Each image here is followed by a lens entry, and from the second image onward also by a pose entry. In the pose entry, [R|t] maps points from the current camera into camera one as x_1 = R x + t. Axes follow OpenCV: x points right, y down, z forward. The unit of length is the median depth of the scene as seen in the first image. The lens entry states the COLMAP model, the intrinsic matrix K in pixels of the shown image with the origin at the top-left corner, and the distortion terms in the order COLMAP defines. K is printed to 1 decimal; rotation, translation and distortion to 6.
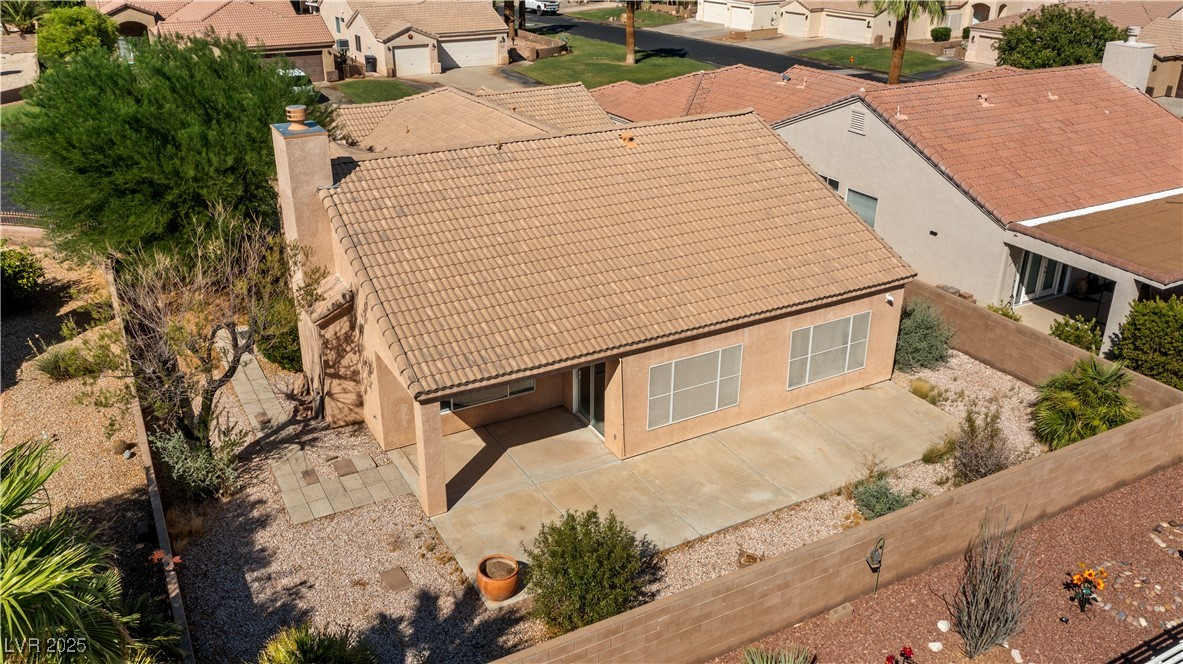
lens RADIAL K [[954.3, 0, 591.4], [0, 954.3, 331.9], [0, 0, 1]] dist [-0.013964, -0.001227]
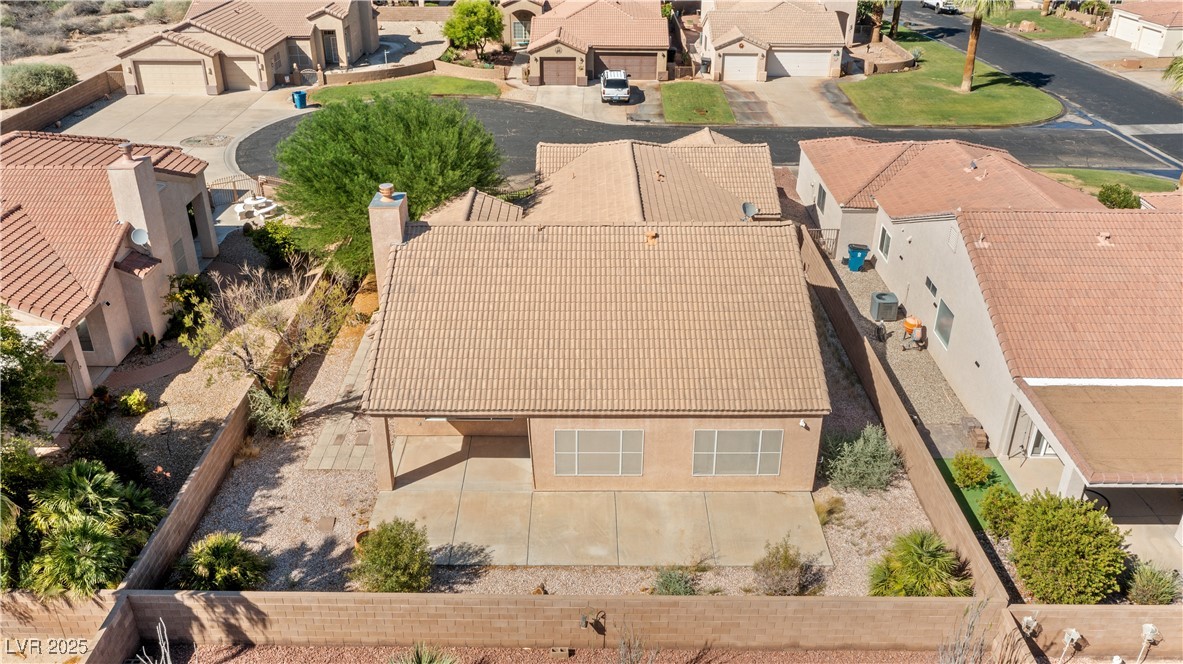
lens RADIAL K [[954.3, 0, 592.6], [0, 954.3, 332.3], [0, 0, 1]] dist [-0.013964, -0.001227]
pose [[0.872595, 0.227945, -0.431994, 0.549912], [-0.199853, 0.973626, 0.110055, -0.212200], [0.445687, -0.009698, 0.895136, -0.123476]]
